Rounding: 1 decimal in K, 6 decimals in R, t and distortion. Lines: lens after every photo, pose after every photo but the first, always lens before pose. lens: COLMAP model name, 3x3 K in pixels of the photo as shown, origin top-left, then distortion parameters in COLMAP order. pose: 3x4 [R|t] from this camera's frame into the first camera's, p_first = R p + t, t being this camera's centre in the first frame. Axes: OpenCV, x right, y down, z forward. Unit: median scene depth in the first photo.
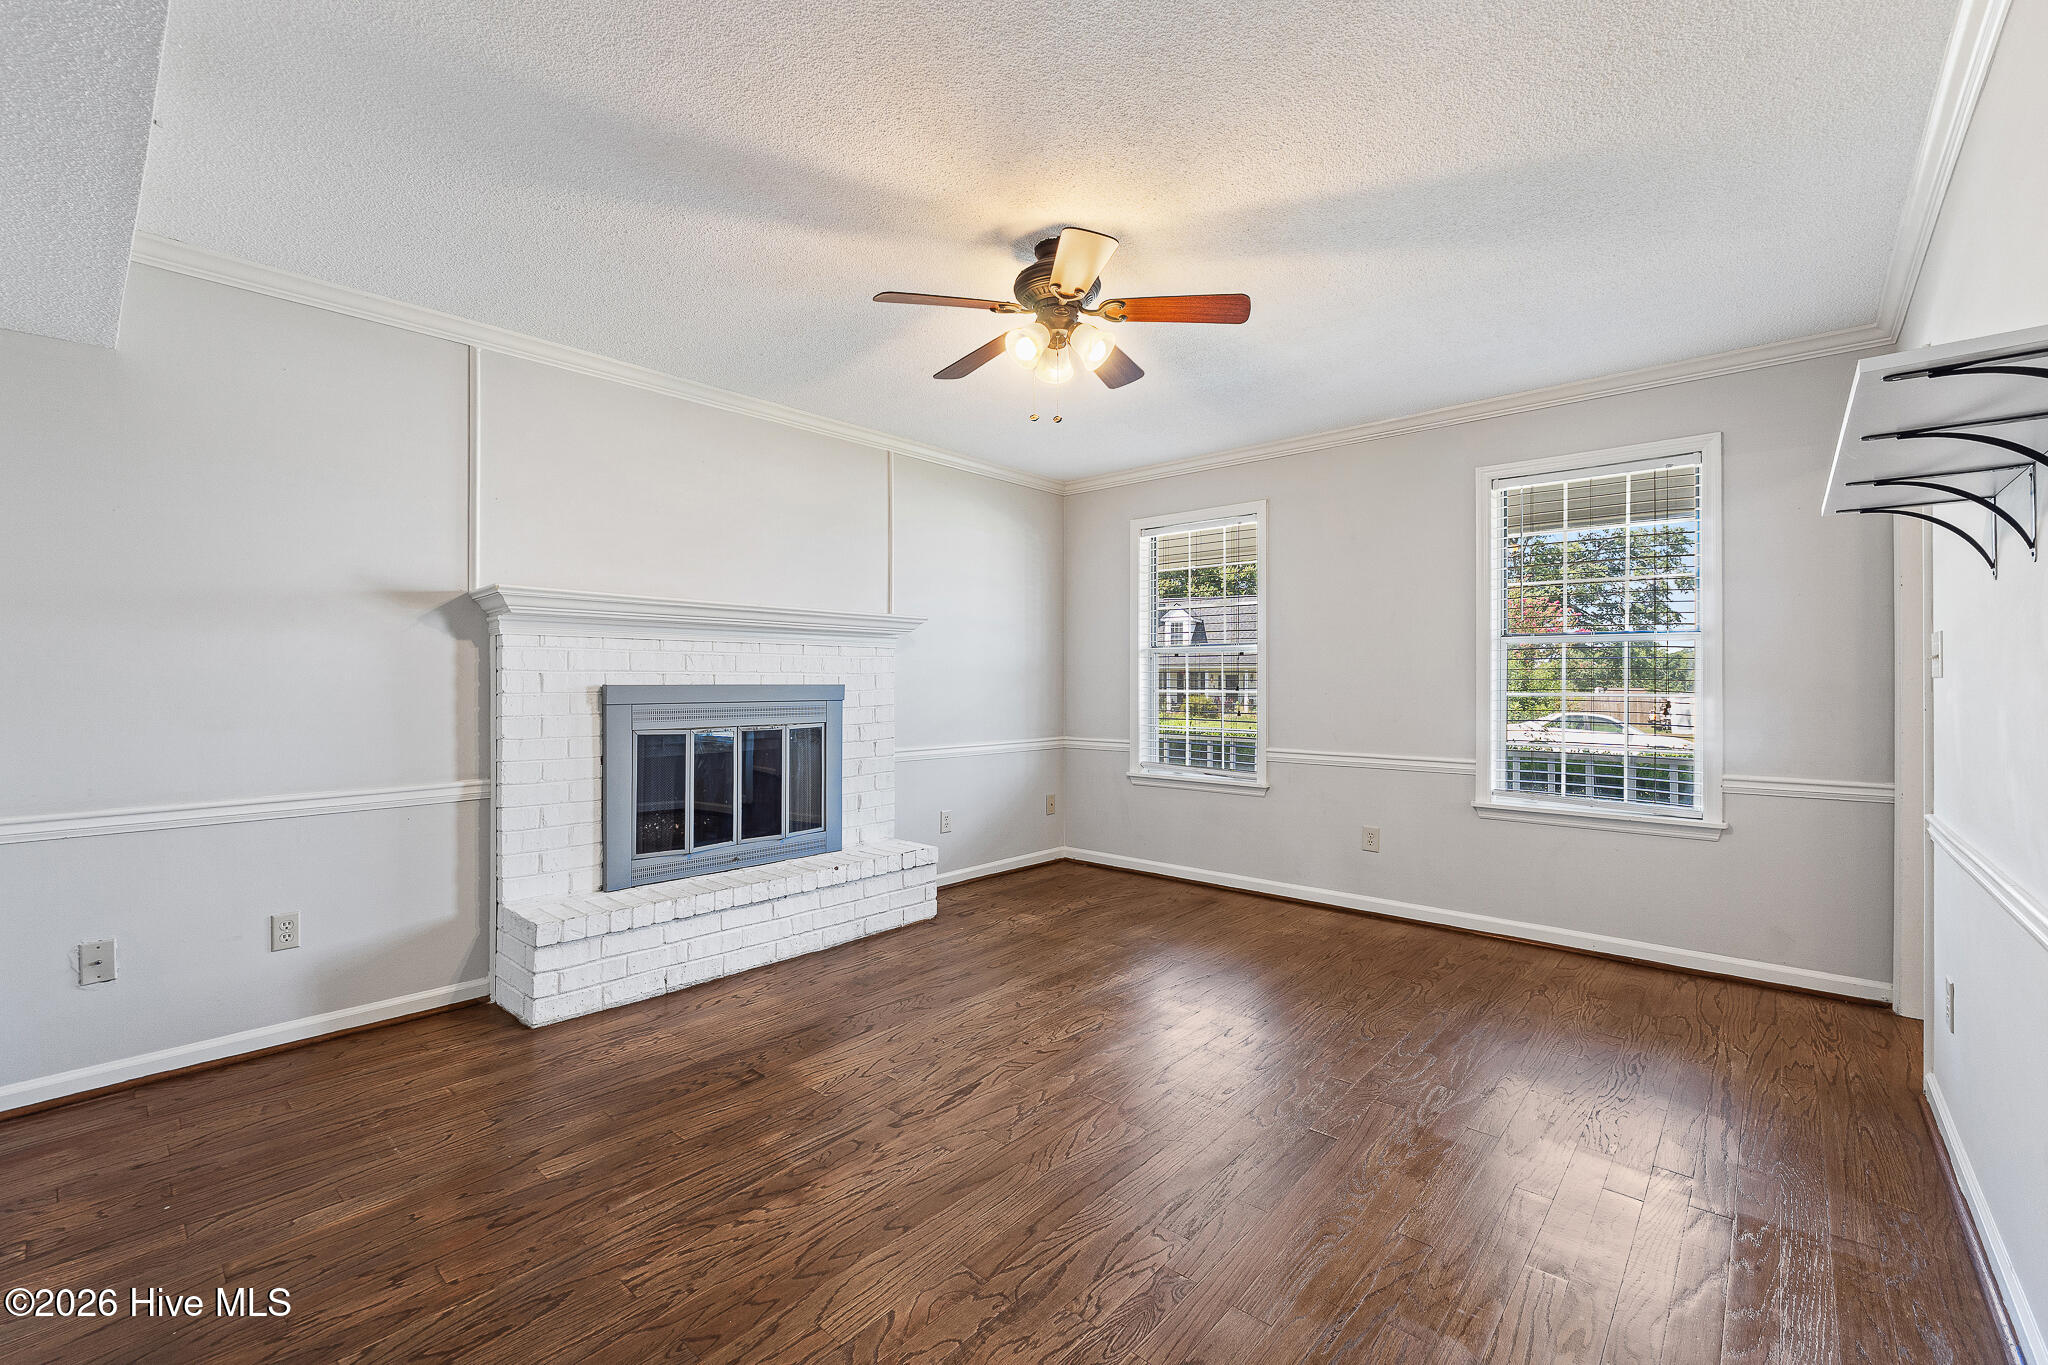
lens RADIAL K [[857.4, 0, 1025.9], [0, 857.4, 677.7], [0, 0, 1]] dist [-0.000828, 0.000150]
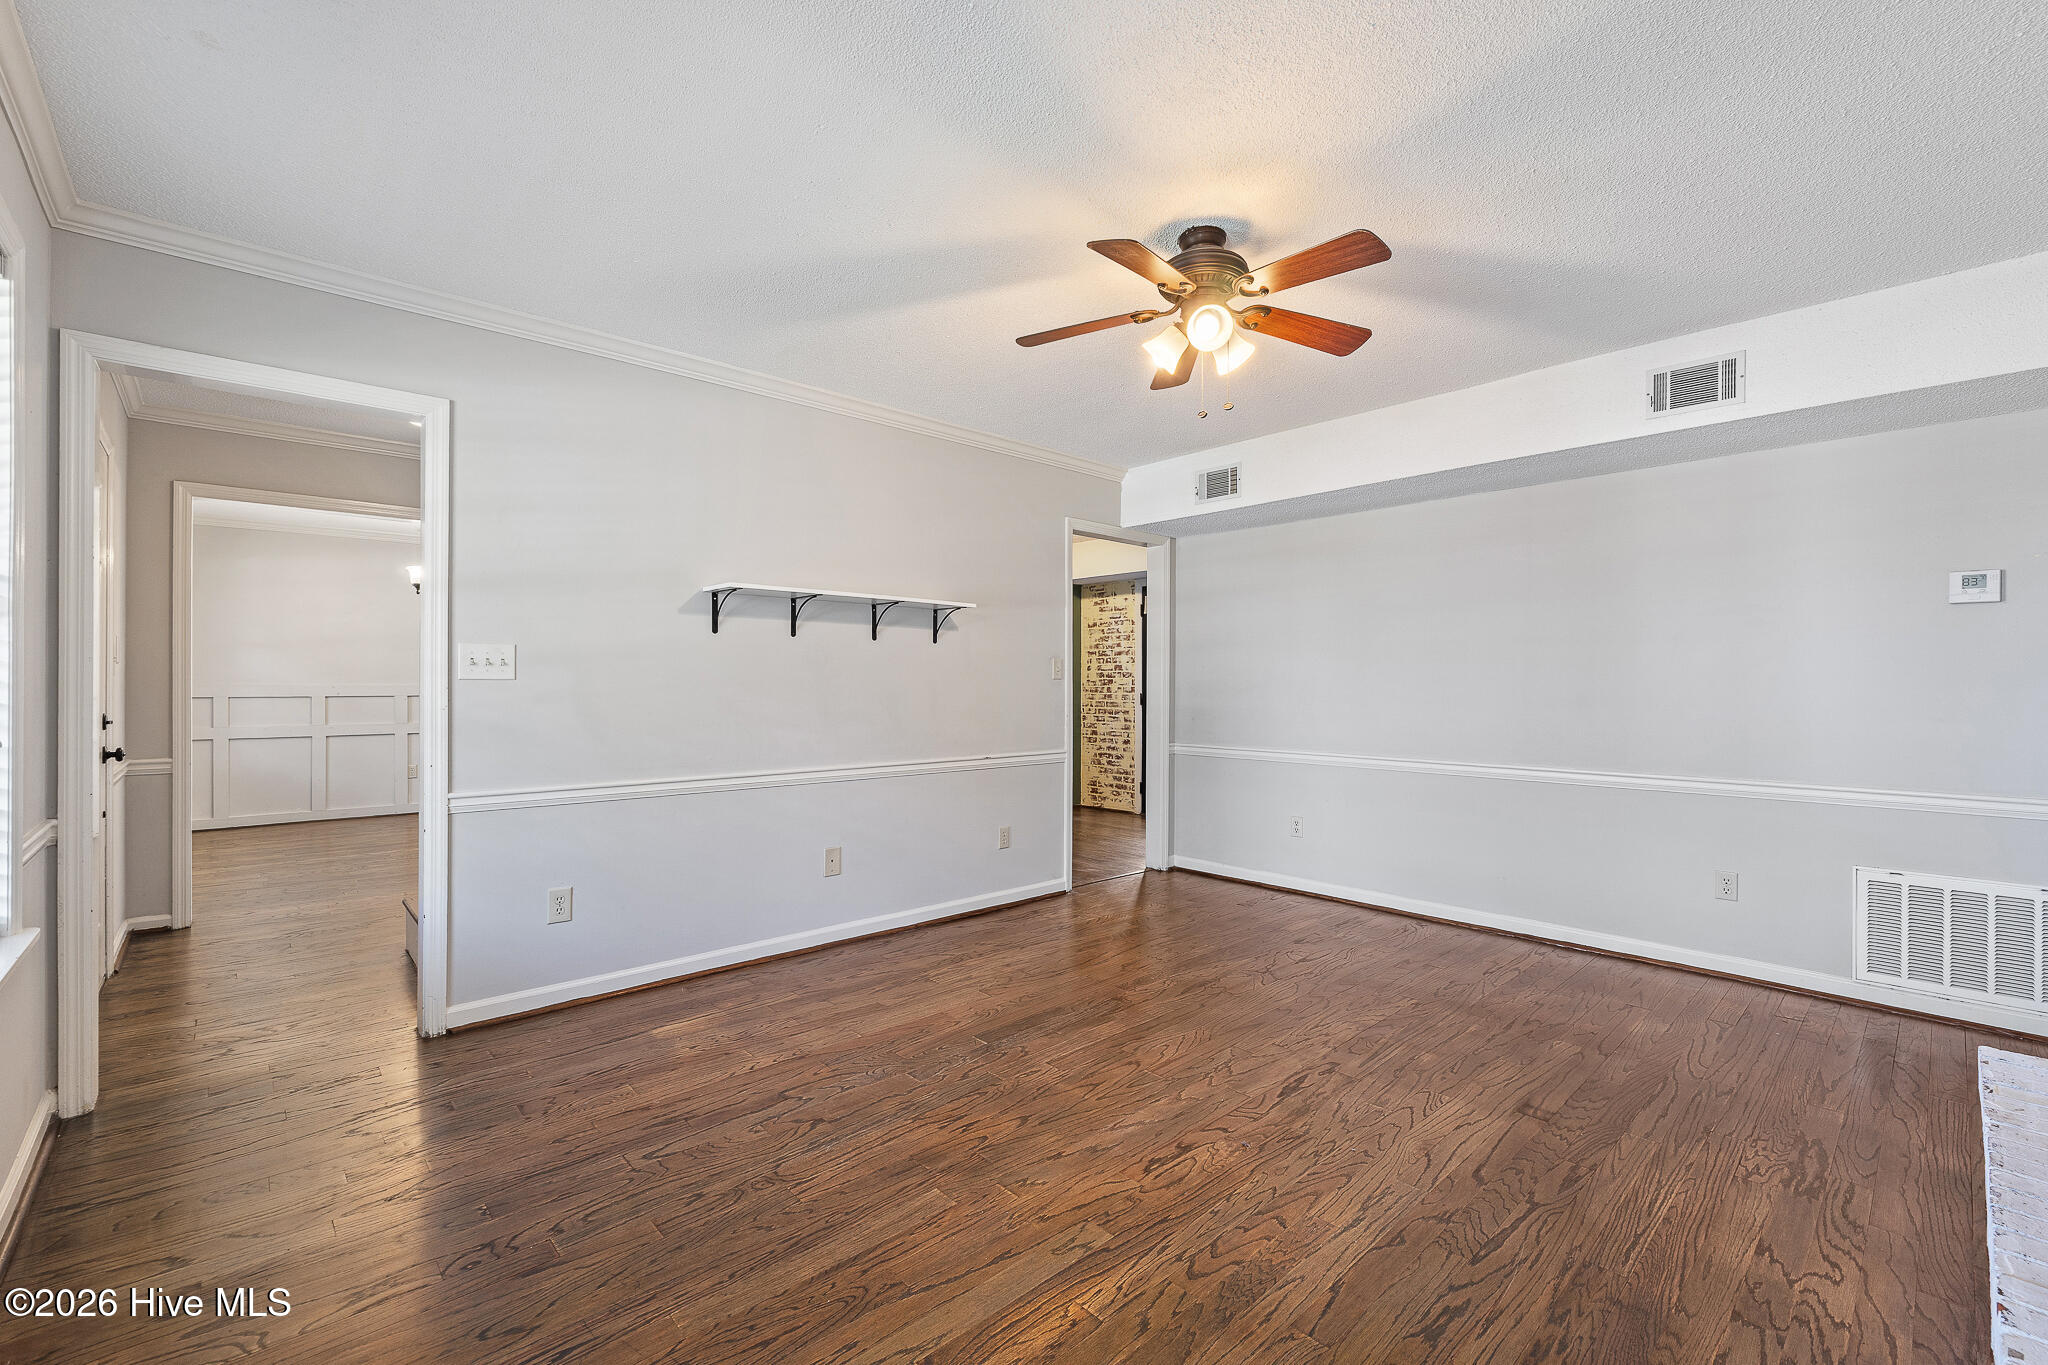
lens RADIAL K [[857.4, 0, 1025.3], [0, 857.4, 681.6], [0, 0, 1]] dist [-0.000828, 0.000150]
pose [[-0.994578, -0.009750, 0.103533, 0.124180], [-0.010572, 0.999917, -0.007388, 0.008871], [-0.103453, -0.008442, -0.994599, 1.812559]]
